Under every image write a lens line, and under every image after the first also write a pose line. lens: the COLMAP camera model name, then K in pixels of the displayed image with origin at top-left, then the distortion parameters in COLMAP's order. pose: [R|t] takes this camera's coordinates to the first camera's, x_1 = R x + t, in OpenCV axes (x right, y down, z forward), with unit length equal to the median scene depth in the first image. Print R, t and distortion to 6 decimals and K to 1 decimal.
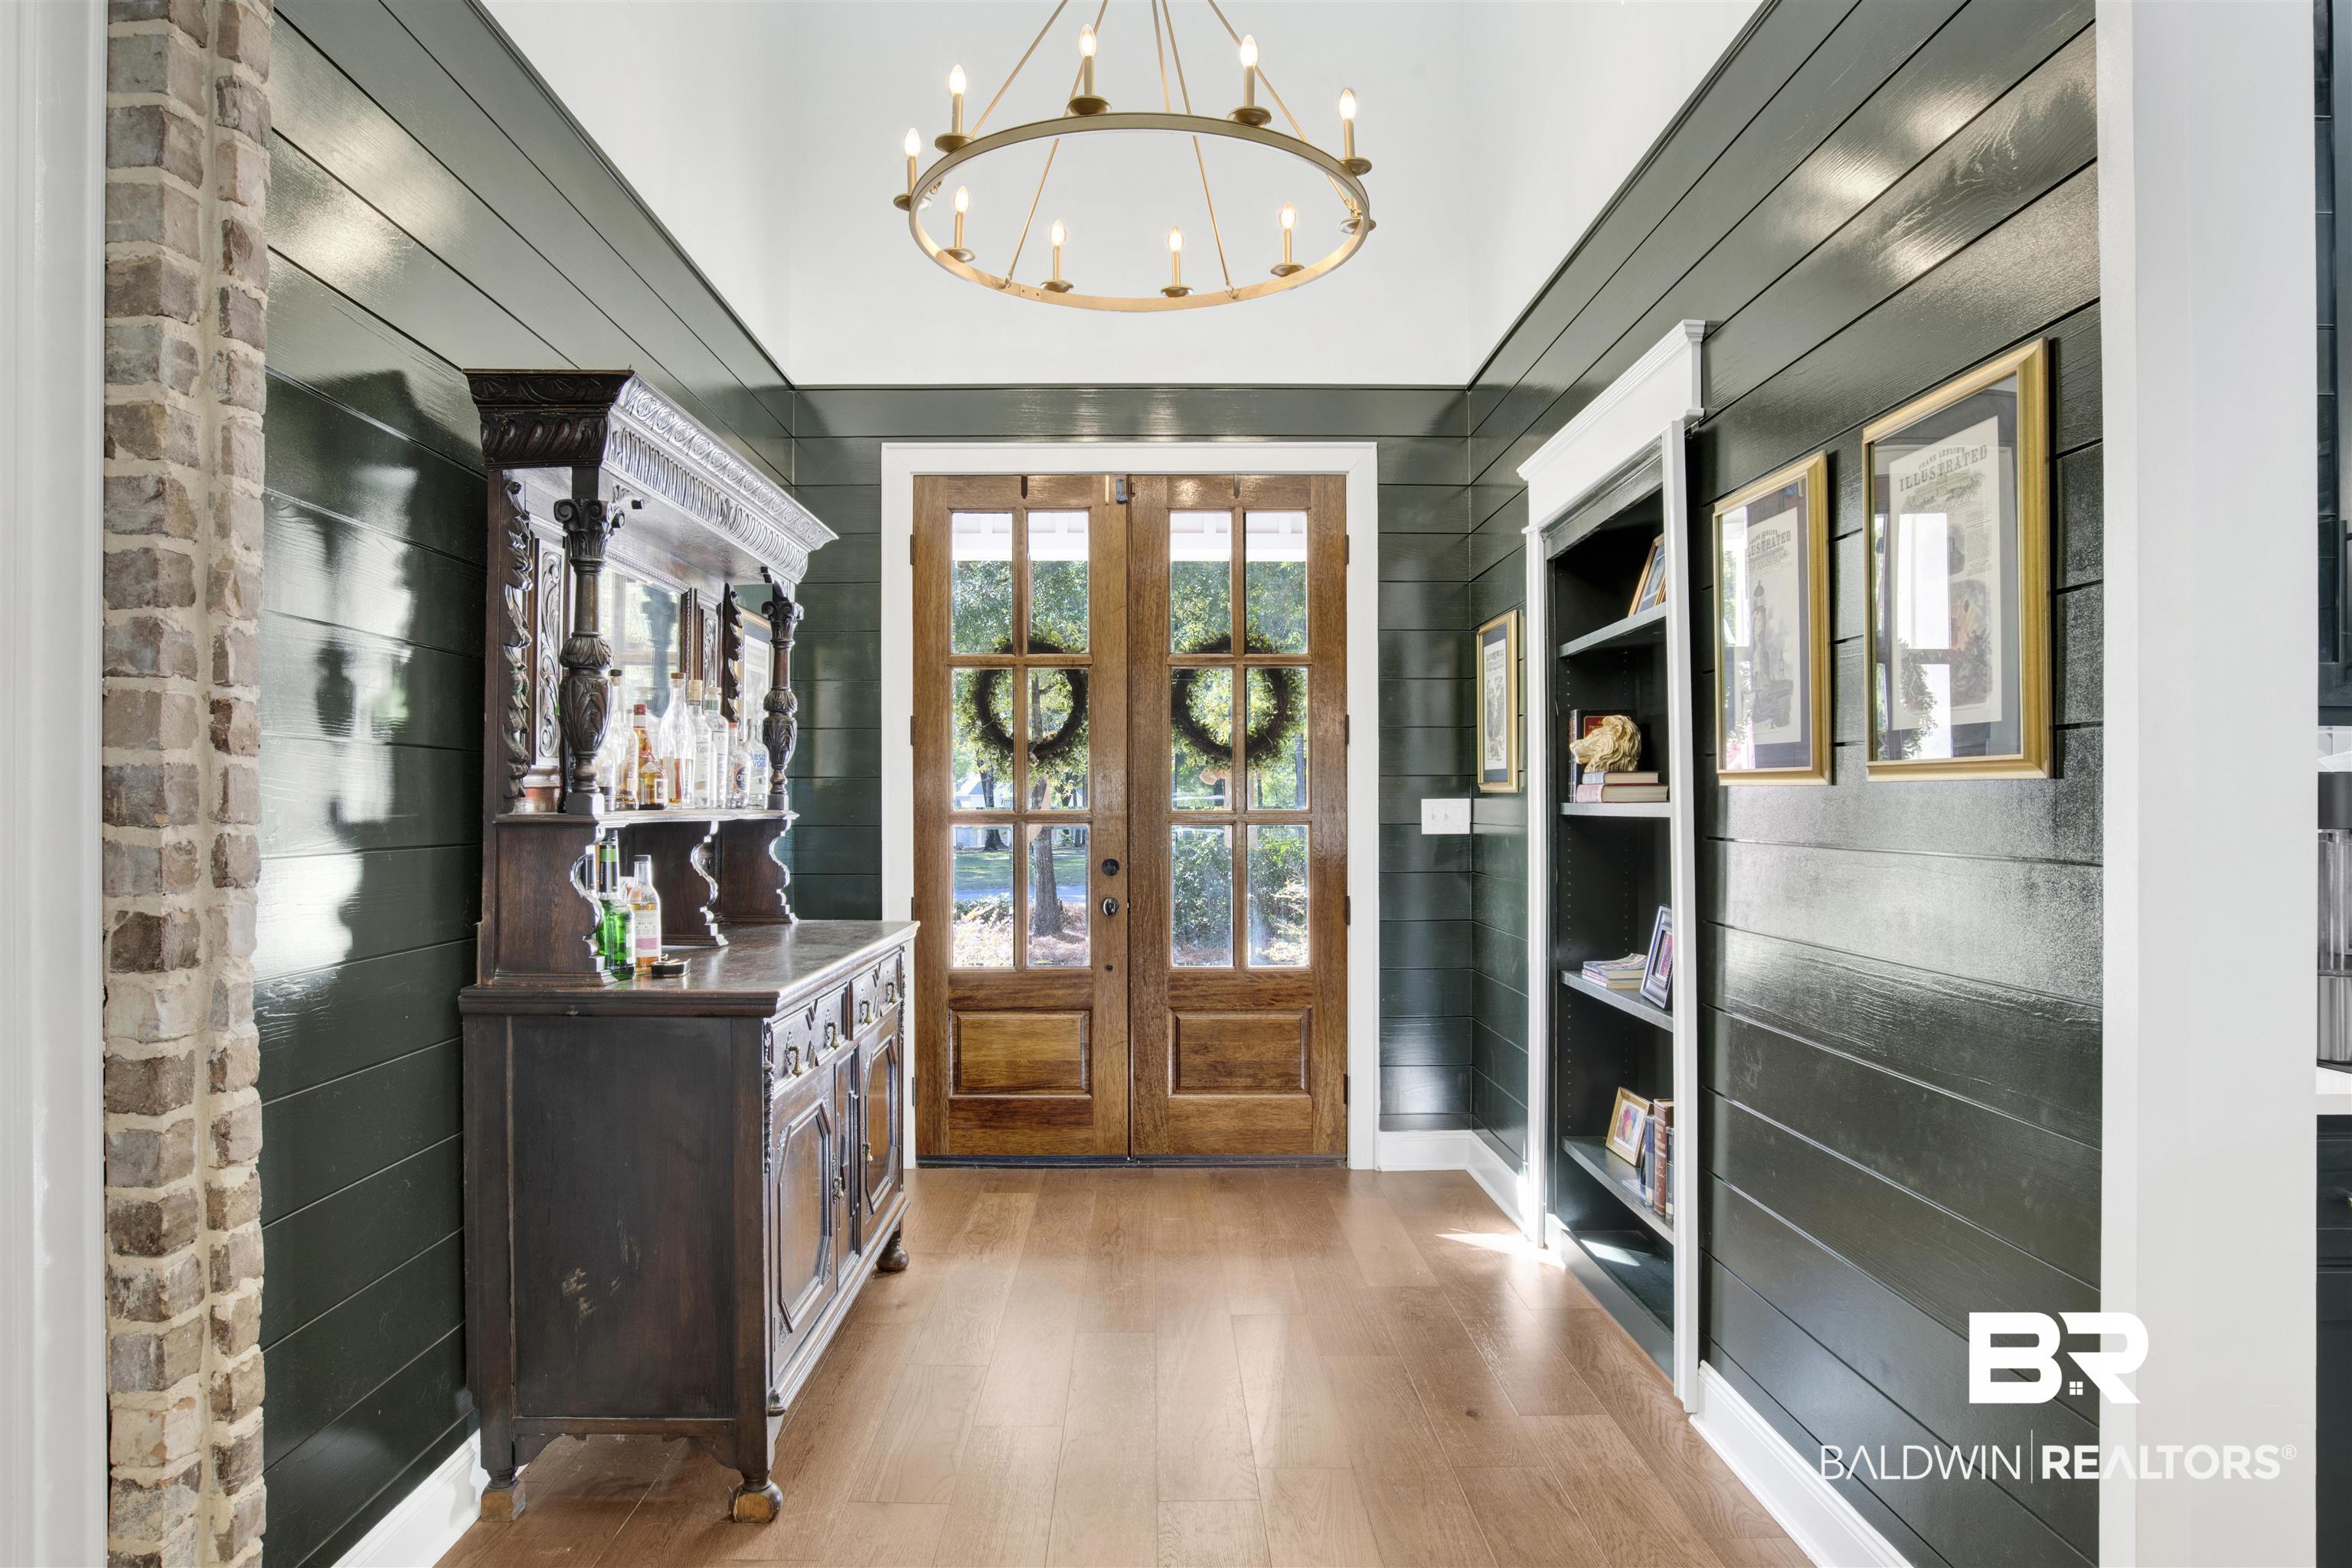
lens RADIAL K [[1467.6, 0, 1167.7], [0, 1467.6, 790.9], [0, 0, 1]] dist [-0.016868, 0.002054]
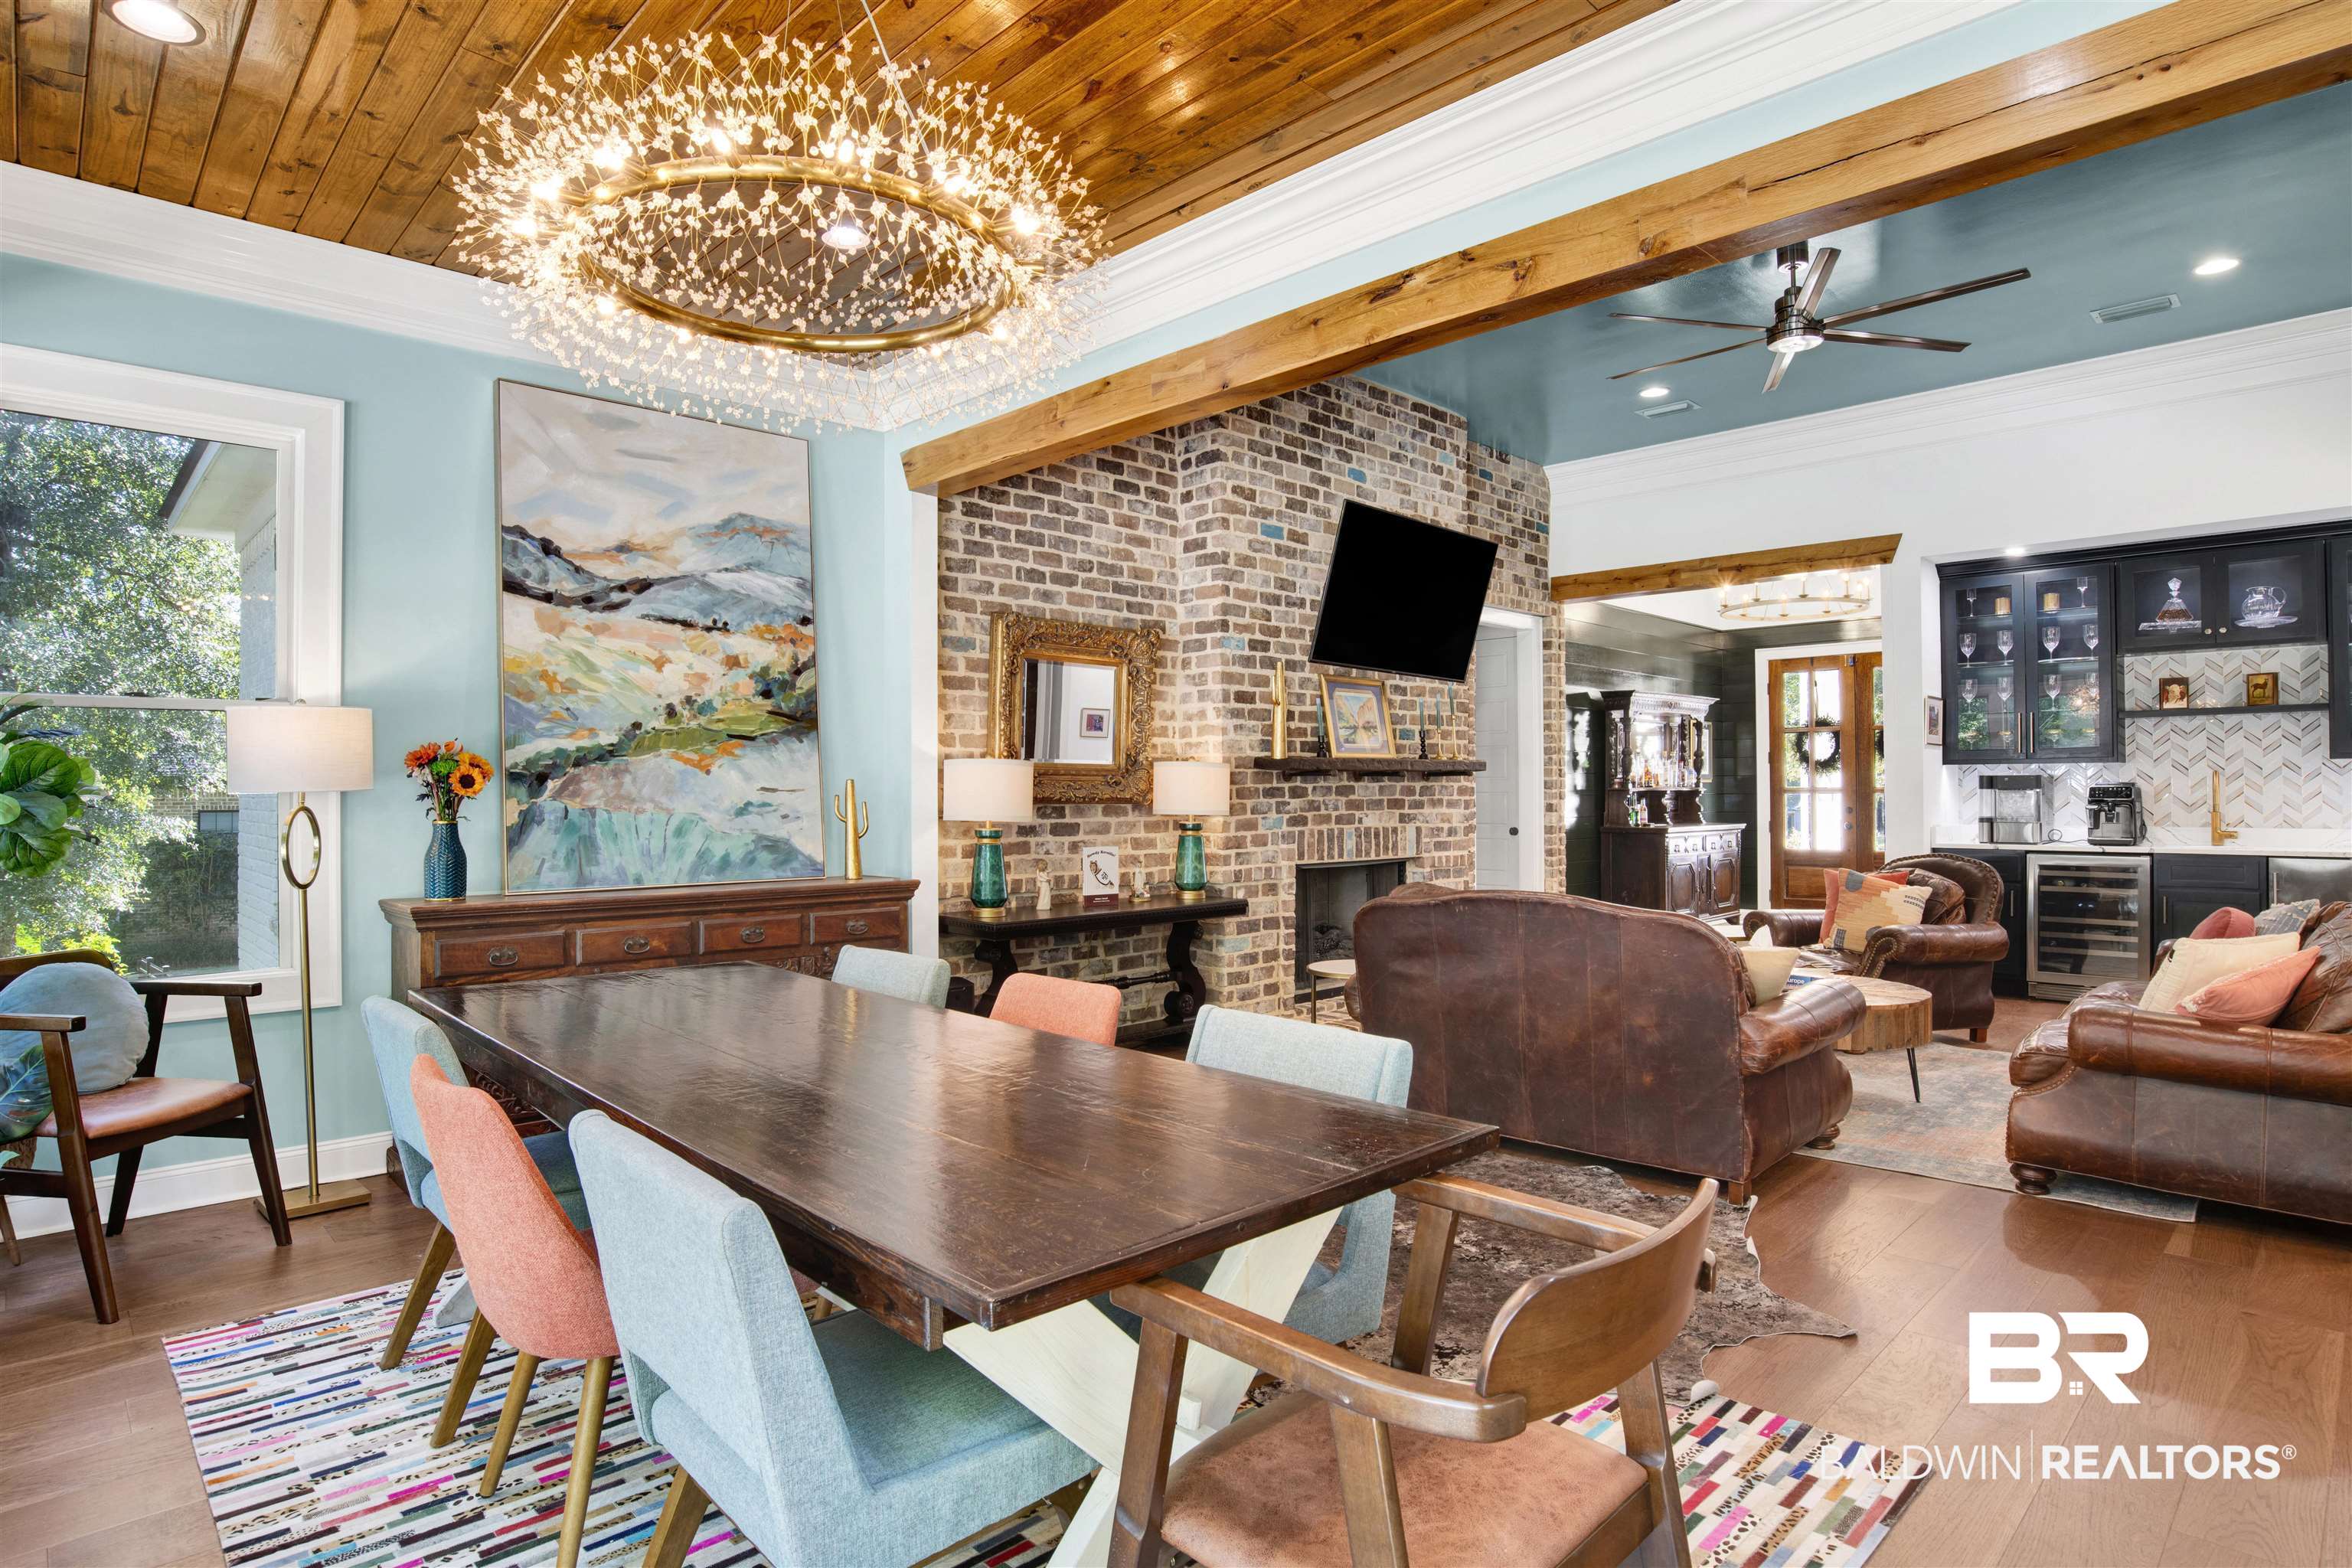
lens RADIAL K [[1261.5, 0, 1169.7], [0, 1261.5, 799.2], [0, 0, 1]] dist [-0.063720, 0.022551]
pose [[0.692629, 0.003806, -0.721284, 0.694337], [0.008960, 0.999864, 0.013879, -0.007897], [0.721238, -0.016075, 0.692501, -1.322340]]
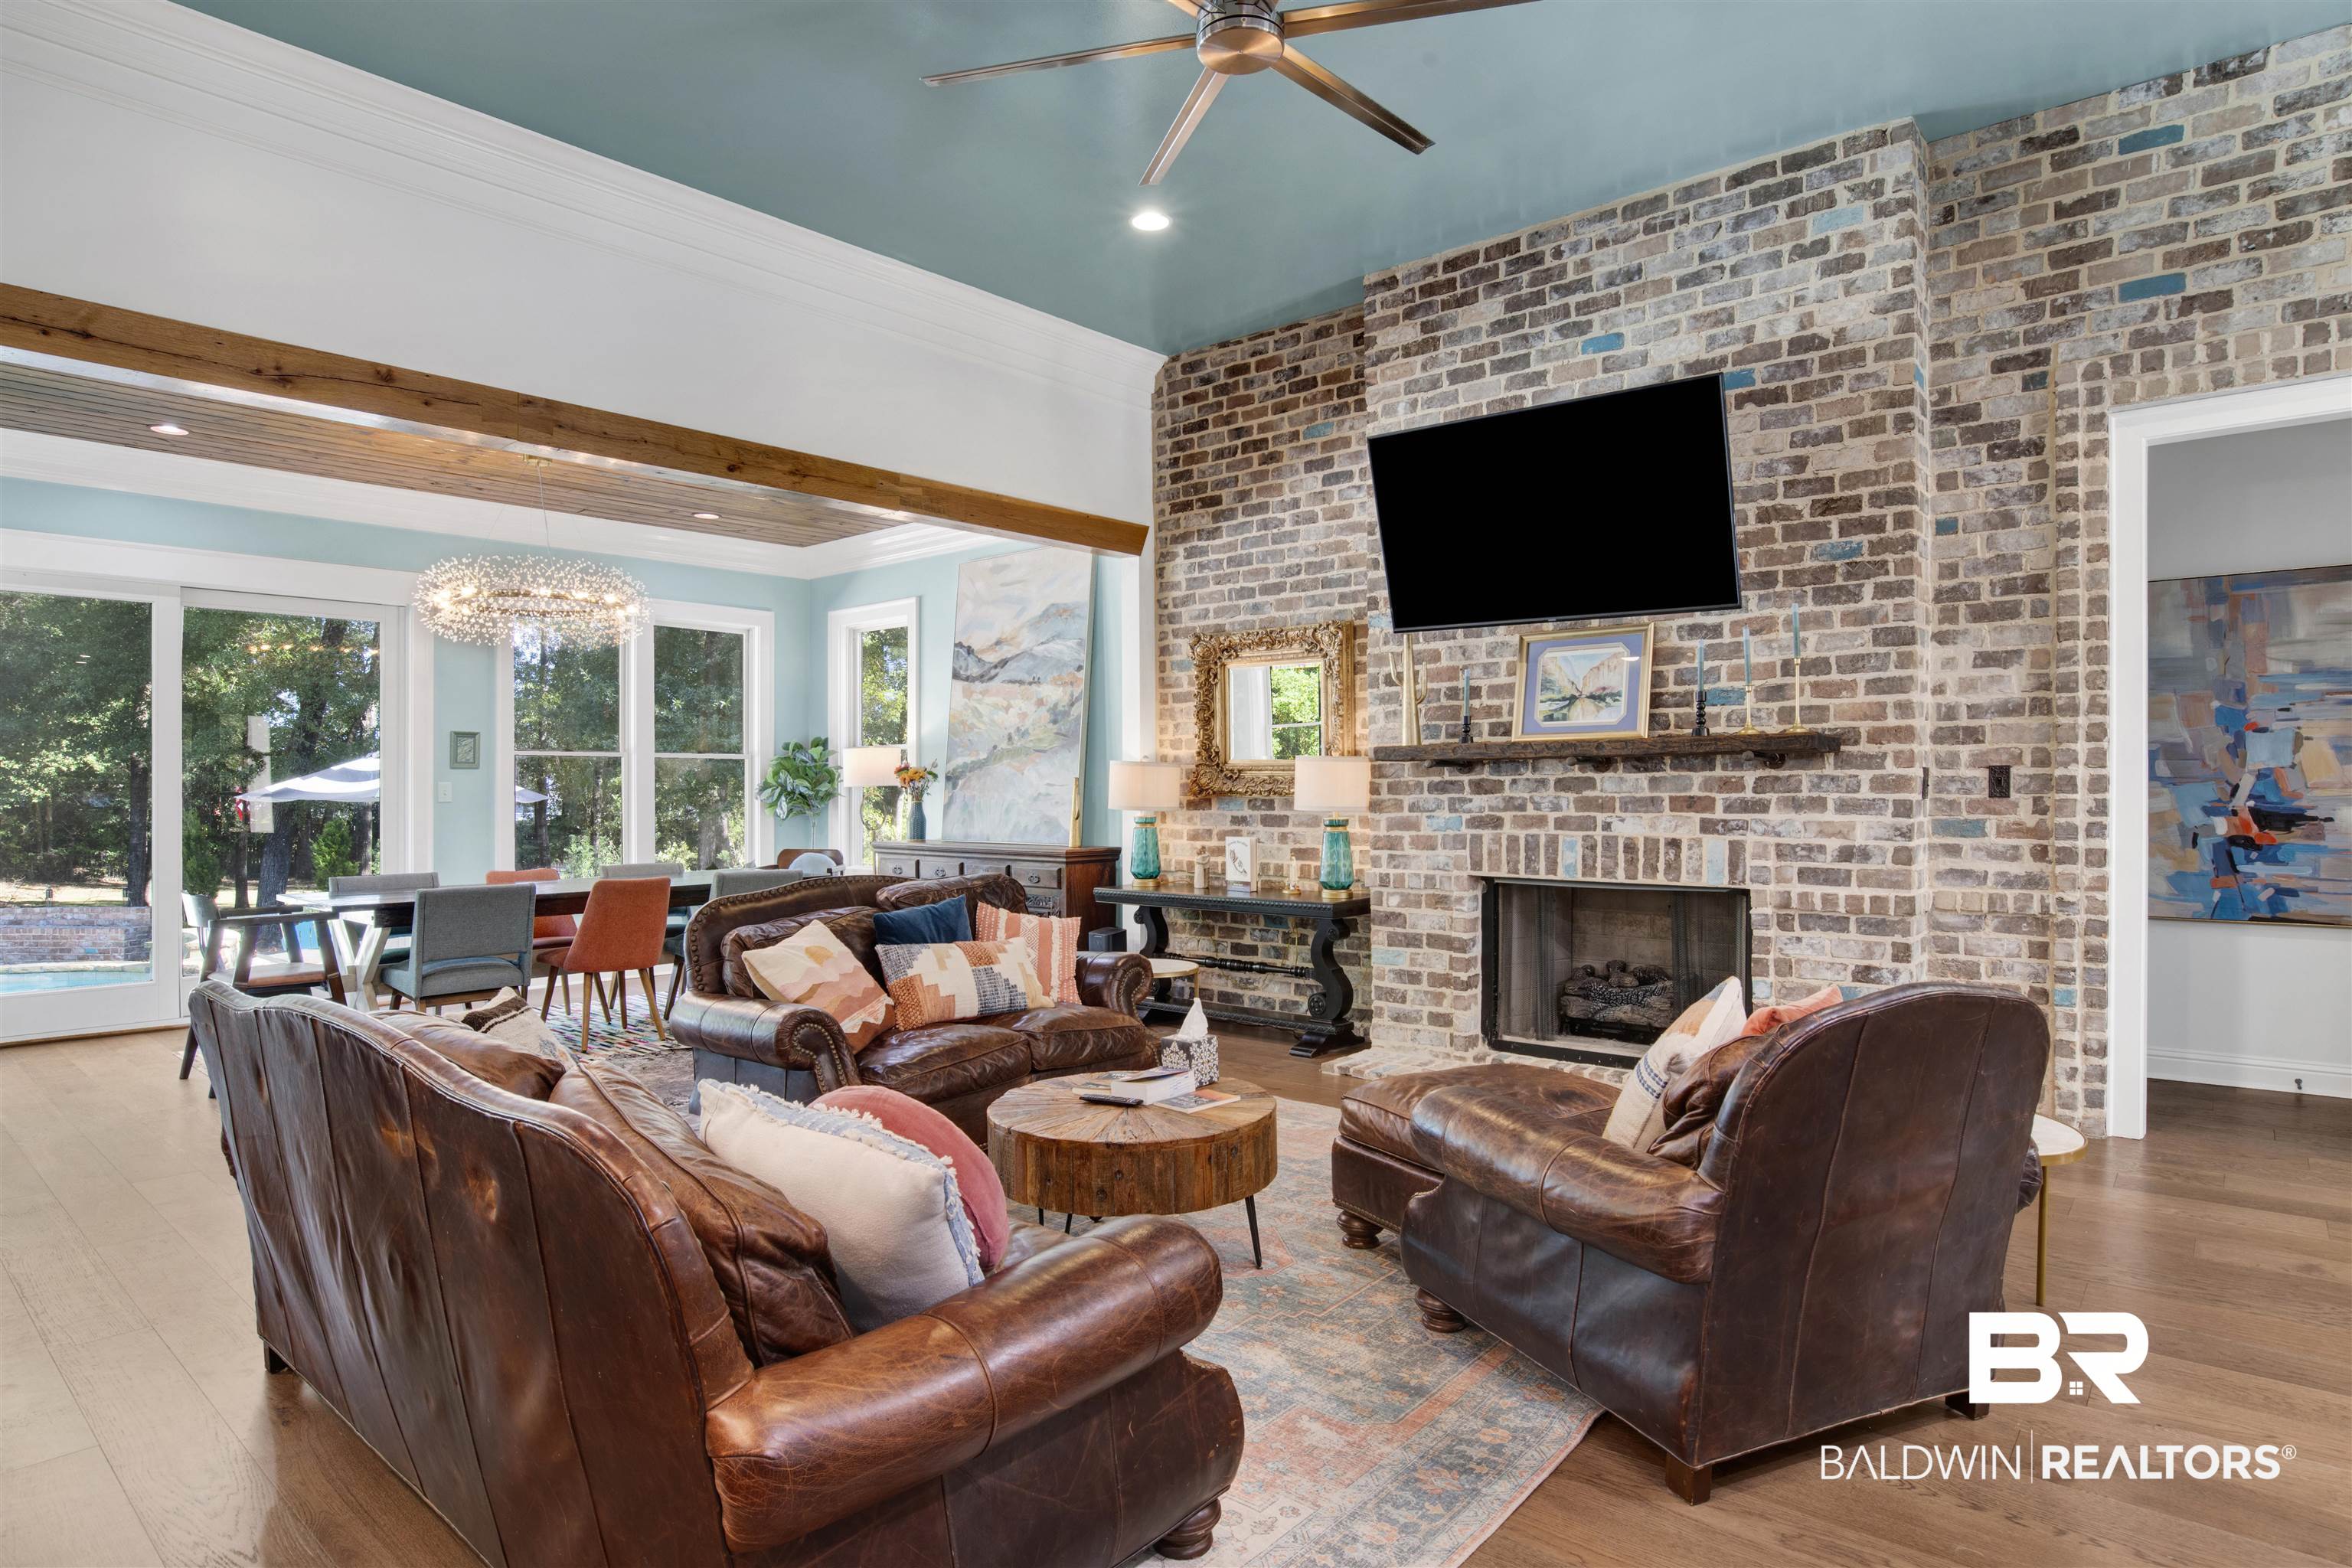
lens RADIAL K [[1261.5, 0, 1209.0], [0, 1261.5, 767.4], [0, 0, 1]] dist [-0.063720, 0.022551]
pose [[-0.641639, 0.005346, -0.766988, 0.794476], [0.020572, 0.999736, -0.010242, -0.005749], [0.766731, -0.022350, -0.641580, 0.191134]]
